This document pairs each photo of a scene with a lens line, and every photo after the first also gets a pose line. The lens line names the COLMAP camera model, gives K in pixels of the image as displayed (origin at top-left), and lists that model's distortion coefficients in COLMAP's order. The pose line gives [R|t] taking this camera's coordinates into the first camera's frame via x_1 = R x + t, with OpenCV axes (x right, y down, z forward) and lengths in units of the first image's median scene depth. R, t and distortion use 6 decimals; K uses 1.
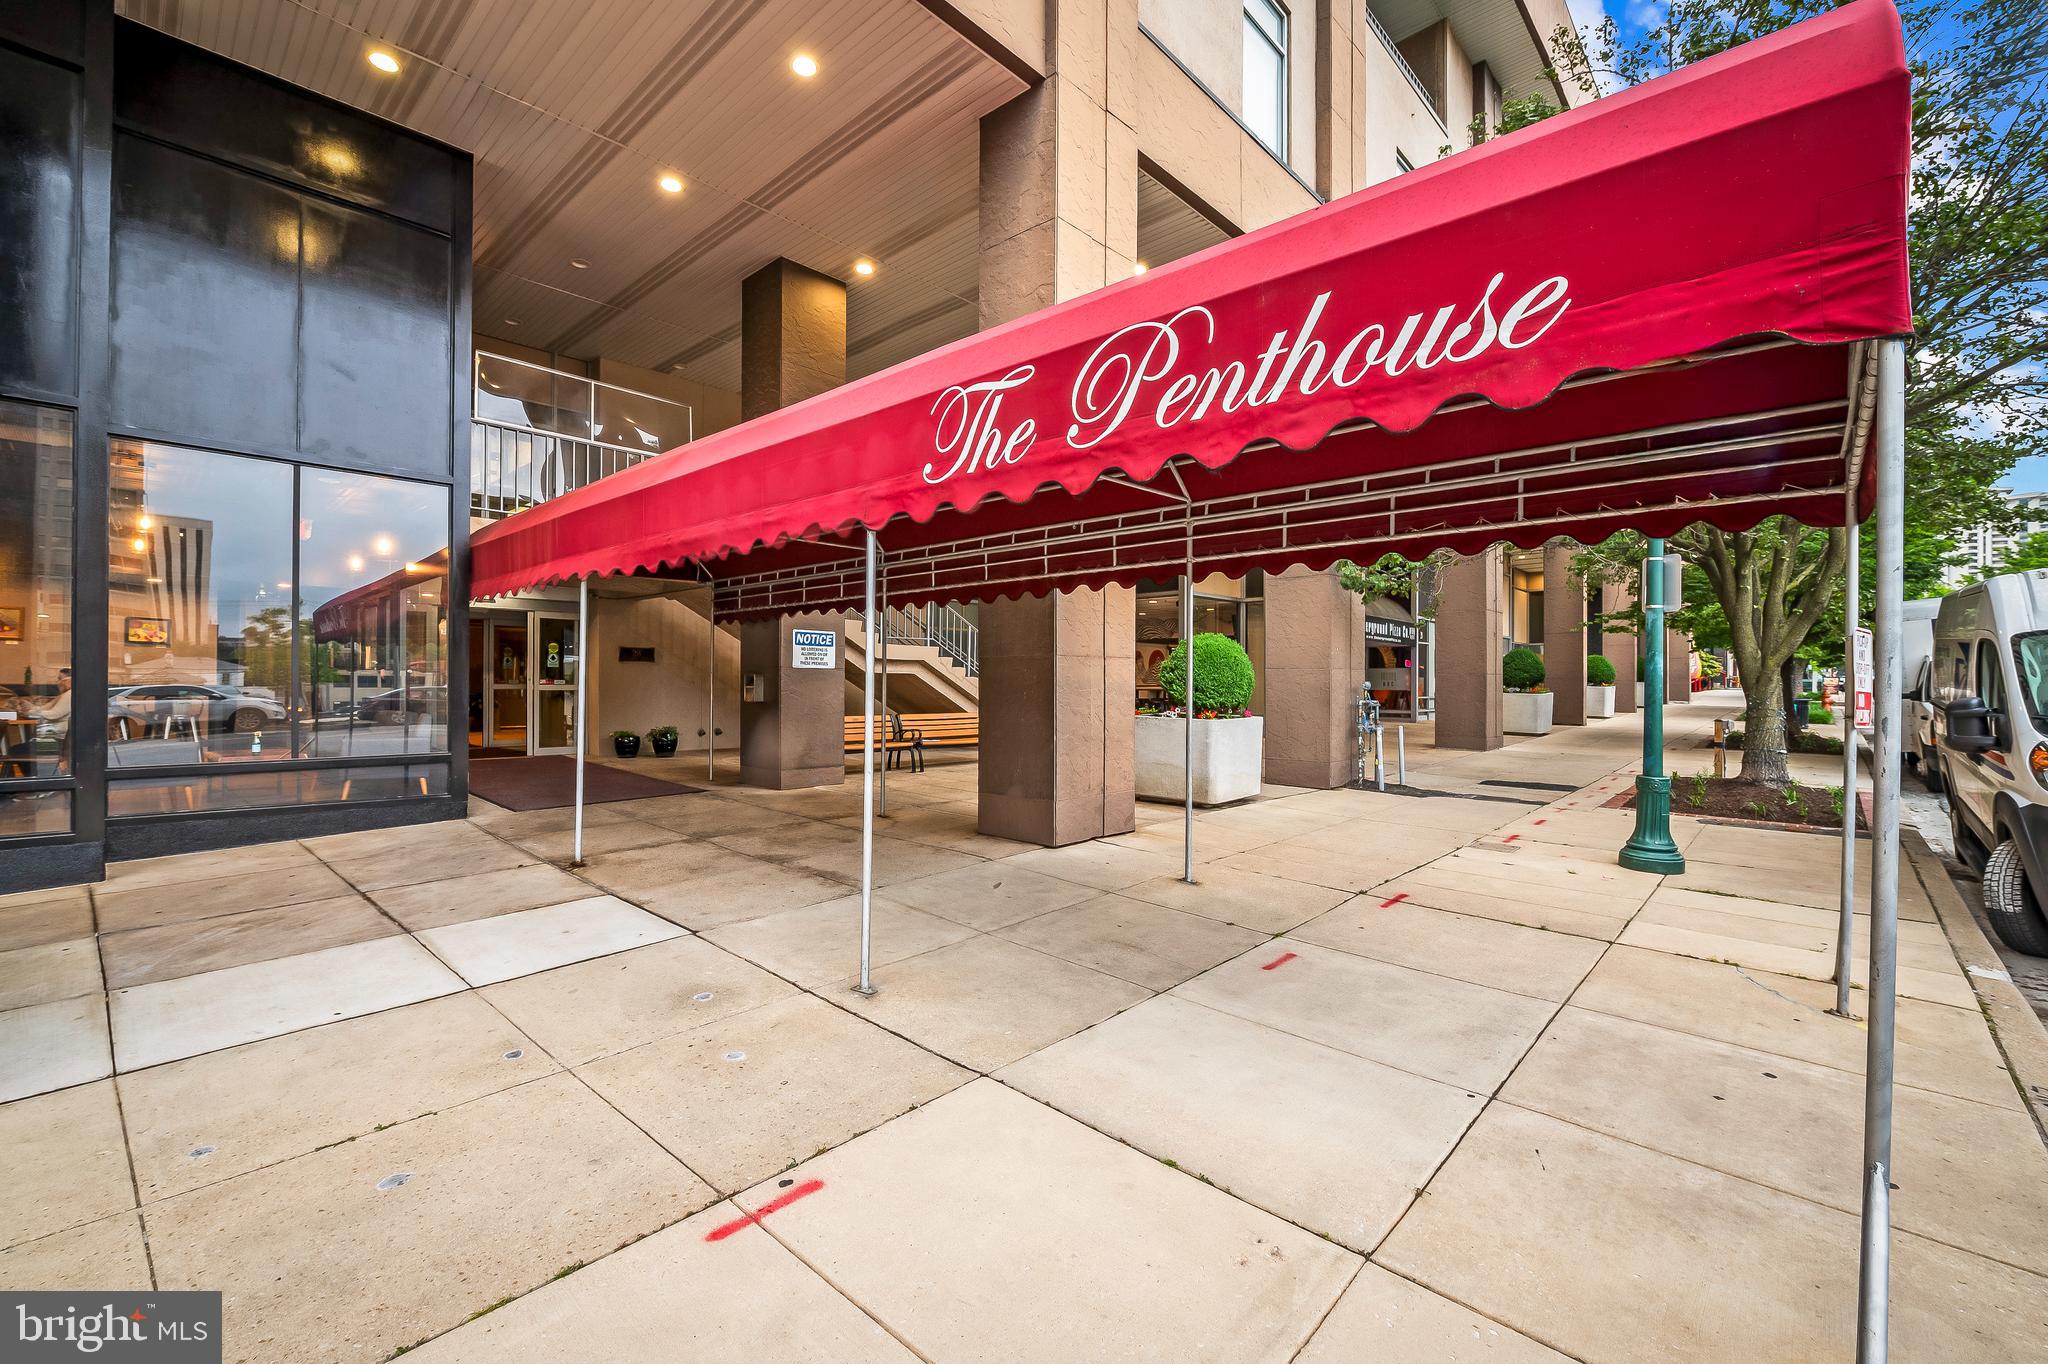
lens RADIAL K [[857.6, 0, 1021.6], [0, 857.6, 697.0], [0, 0, 1]] dist [-0.009397, -0.000059]
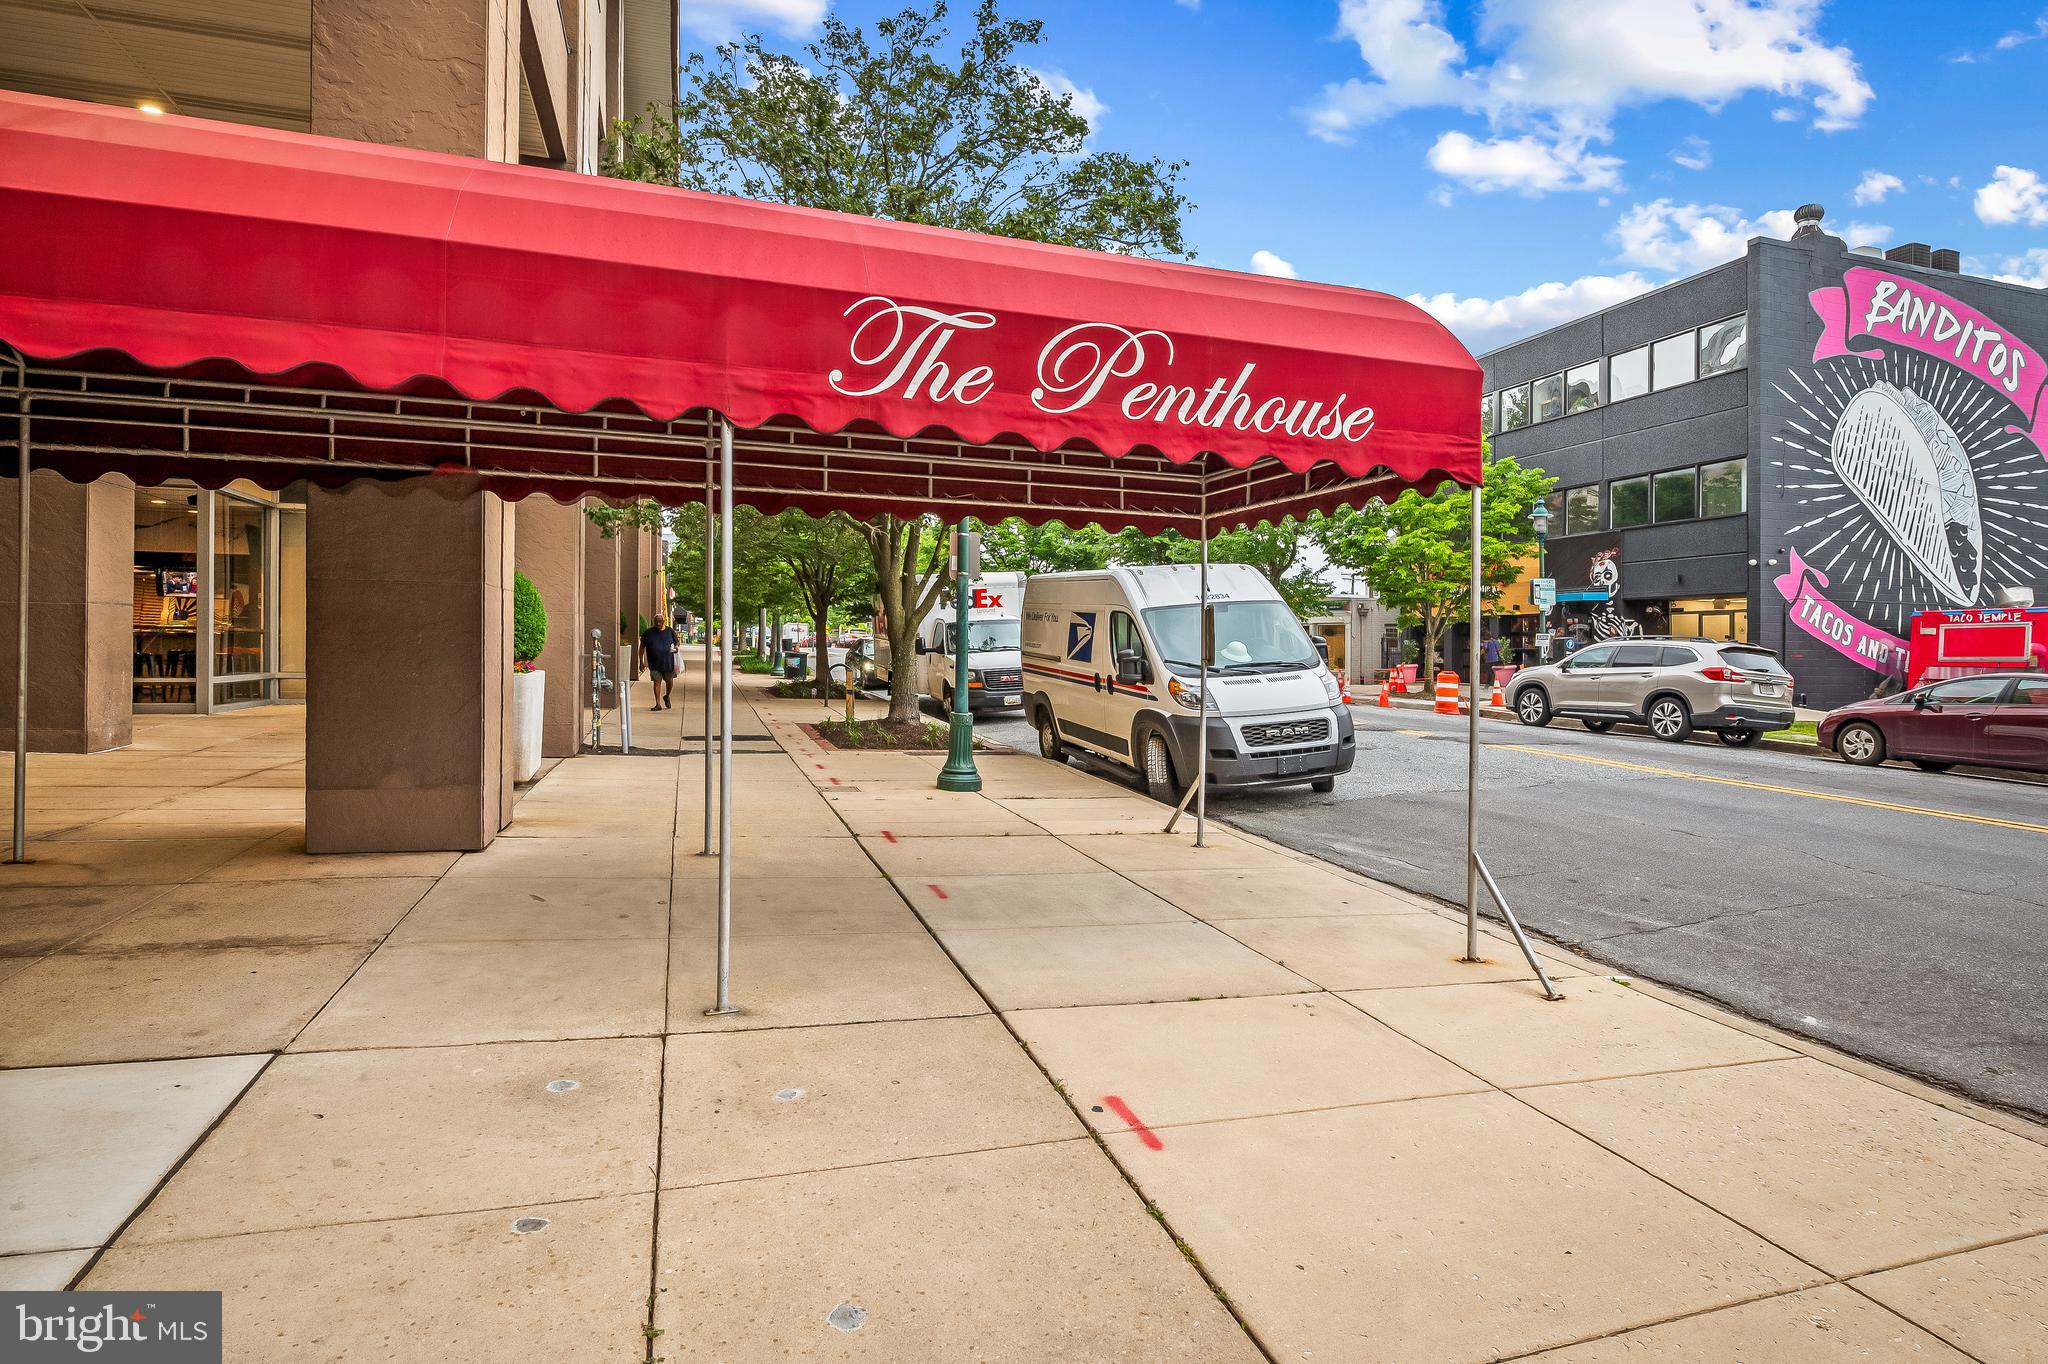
lens RADIAL K [[1074.2, 0, 1021.4], [0, 1074.2, 648.1], [0, 0, 1]] dist [-0.010288, 0.000280]
pose [[0.494735, 0.008001, 0.869007, -1.090315], [-0.005124, 0.999967, -0.006289, 0.018817], [-0.869029, -0.001341, 0.494760, 0.336333]]
